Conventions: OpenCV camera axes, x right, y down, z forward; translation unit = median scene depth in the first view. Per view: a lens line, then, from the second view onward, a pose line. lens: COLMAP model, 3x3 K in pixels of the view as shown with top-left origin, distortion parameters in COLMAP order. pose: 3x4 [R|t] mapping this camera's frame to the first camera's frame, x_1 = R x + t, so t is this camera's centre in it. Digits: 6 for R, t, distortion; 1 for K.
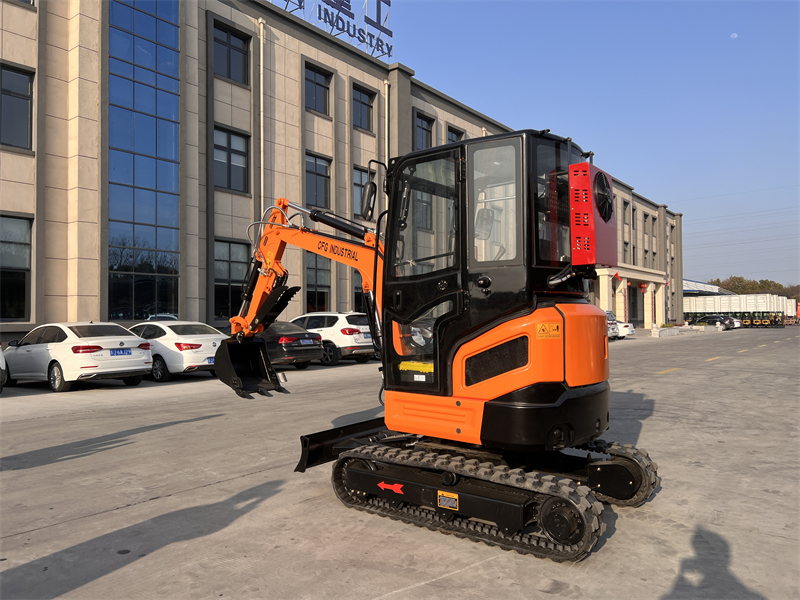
lens RADIAL K [[598.6, 0, 394.9], [0, 598.6, 304.2], [0, 0, 1]] dist [0.063236, -0.082960]
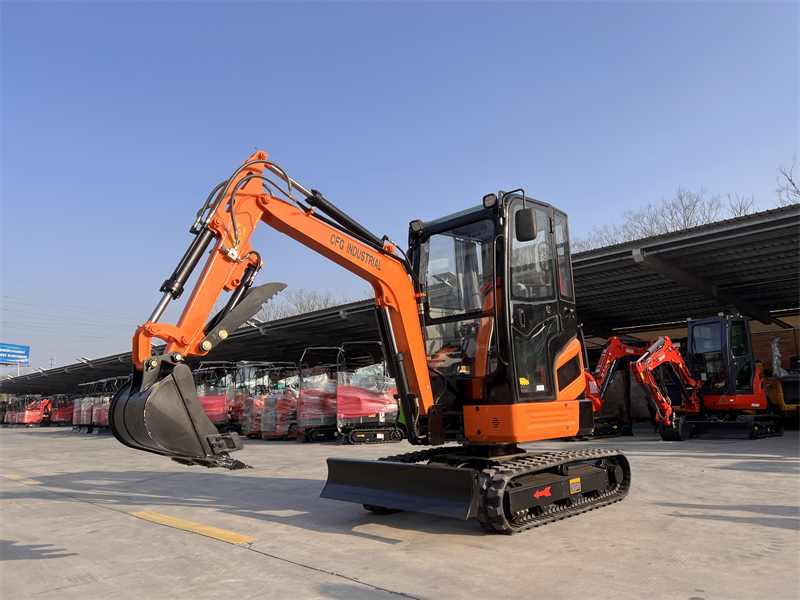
lens RADIAL K [[598.6, 0, 401.8], [0, 598.6, 292.8], [0, 0, 1]] dist [0.063236, -0.082960]
pose [[0.143241, 0.161744, 0.976381, -0.156002], [0.019856, 0.985887, -0.166232, 0.017787], [-0.989489, 0.043199, 0.138008, 0.149535]]
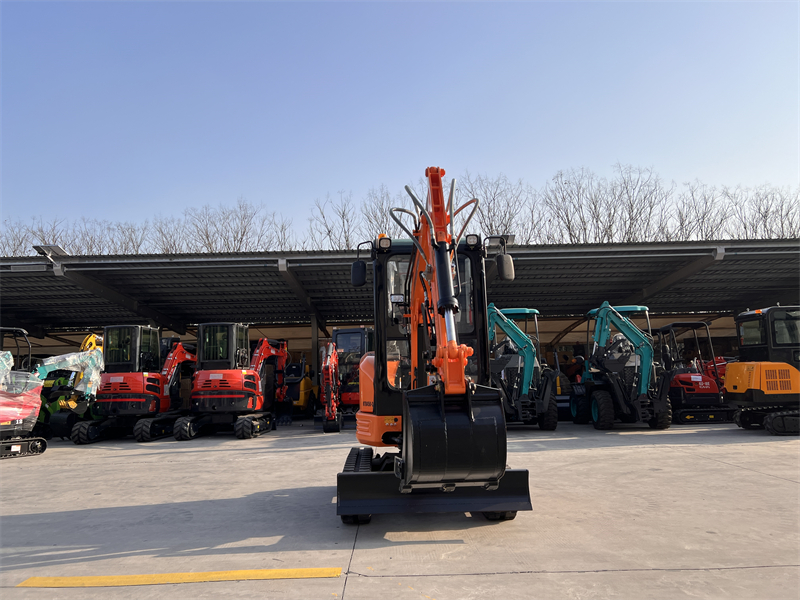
lens RADIAL K [[598.6, 0, 401.2], [0, 598.6, 302.0], [0, 0, 1]] dist [0.063236, -0.082960]
pose [[-0.633636, 0.102432, 0.766820, -0.127906], [0.011044, 0.992292, -0.123425, 0.009867], [-0.773552, -0.069737, -0.629884, 0.281889]]
